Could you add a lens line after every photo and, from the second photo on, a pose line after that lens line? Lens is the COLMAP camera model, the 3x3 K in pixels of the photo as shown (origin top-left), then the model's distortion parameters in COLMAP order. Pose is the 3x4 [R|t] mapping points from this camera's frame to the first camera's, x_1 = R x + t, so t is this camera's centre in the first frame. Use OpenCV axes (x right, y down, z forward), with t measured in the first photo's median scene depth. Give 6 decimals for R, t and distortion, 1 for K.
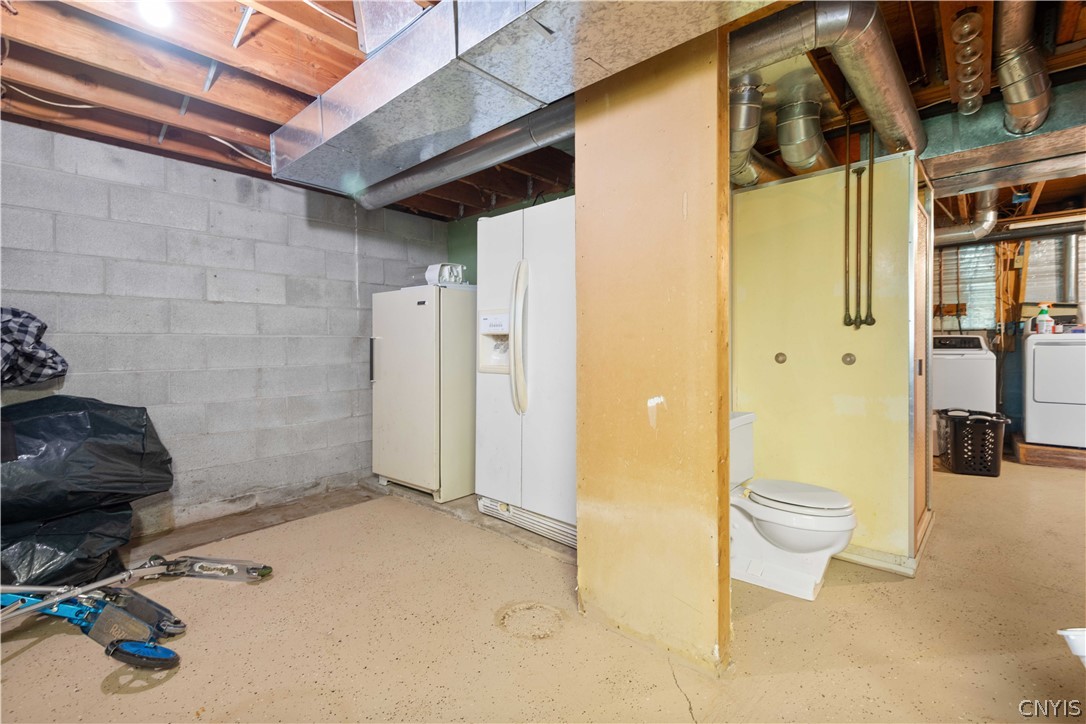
lens RADIAL K [[488.9, 0, 541.9], [0, 488.9, 343.2], [0, 0, 1]] dist [0.018693, -0.006747]
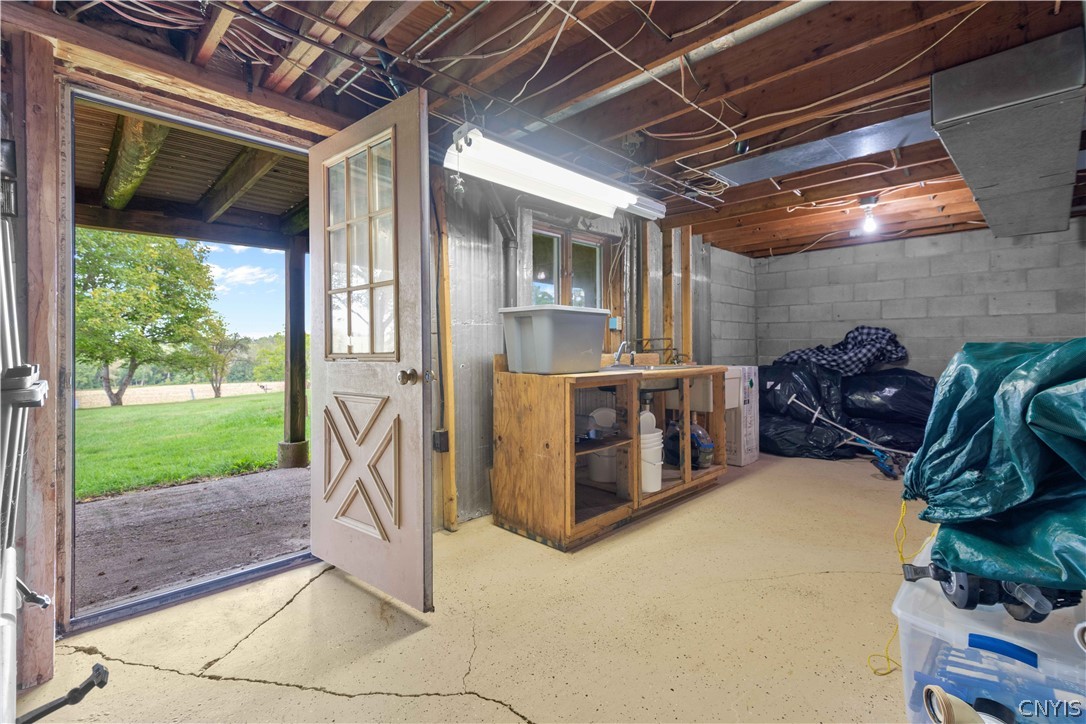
lens RADIAL K [[488.9, 0, 542.1], [0, 488.9, 353.5], [0, 0, 1]] dist [0.018693, -0.006747]
pose [[-0.075925, 0.013733, -0.997019, 0.986181], [-0.000461, 0.999905, 0.013808, 0.013554], [0.997113, 0.001508, -0.075911, -0.286694]]
